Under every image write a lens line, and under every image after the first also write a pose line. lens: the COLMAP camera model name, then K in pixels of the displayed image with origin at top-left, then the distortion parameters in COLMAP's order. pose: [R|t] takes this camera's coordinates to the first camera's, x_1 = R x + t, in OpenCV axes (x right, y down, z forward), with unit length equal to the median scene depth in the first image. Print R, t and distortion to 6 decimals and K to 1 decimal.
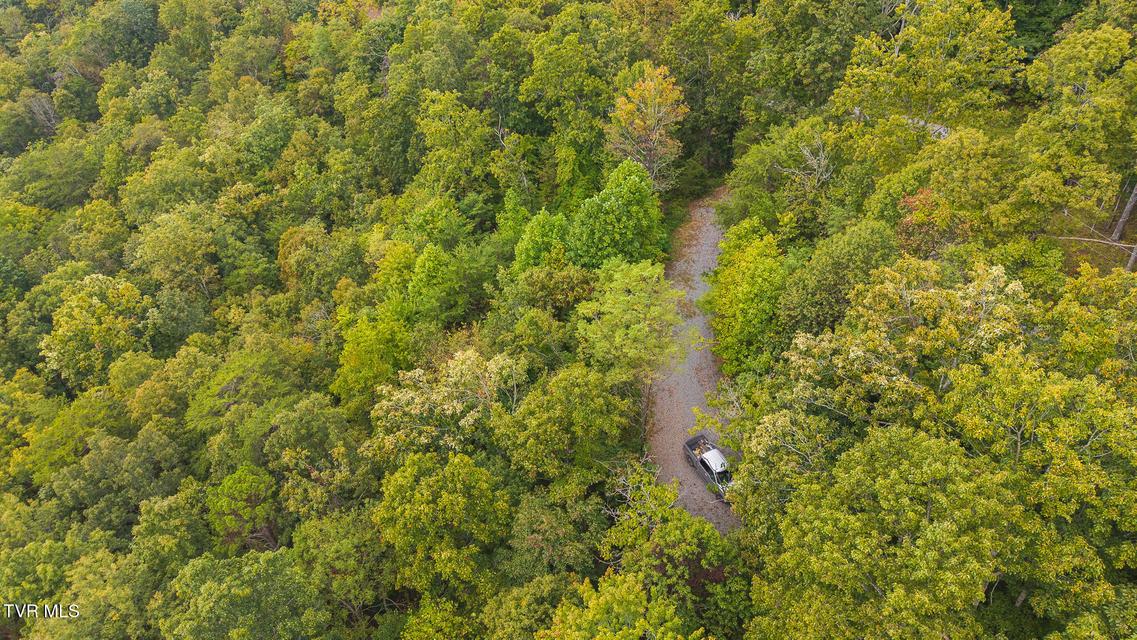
lens RADIAL K [[743.6, 0, 564.7], [0, 743.6, 317.8], [0, 0, 1]] dist [0.025229, -0.034550]
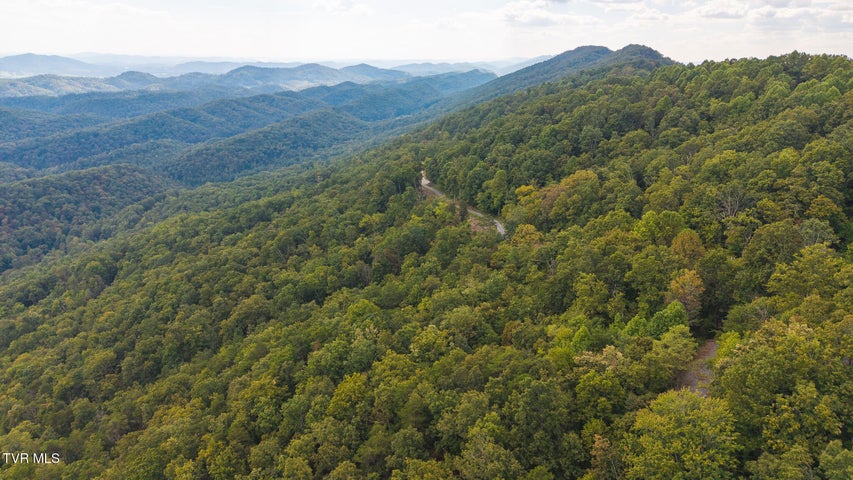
lens RADIAL K [[557.9, 0, 423.6], [0, 557.9, 238.4], [0, 0, 1]] dist [0.025229, -0.034550]
pose [[0.935547, 0.100998, -0.338455, -0.067030], [-0.230645, 0.900419, -0.368848, 0.359465], [0.267498, 0.423137, 0.865679, -0.688436]]
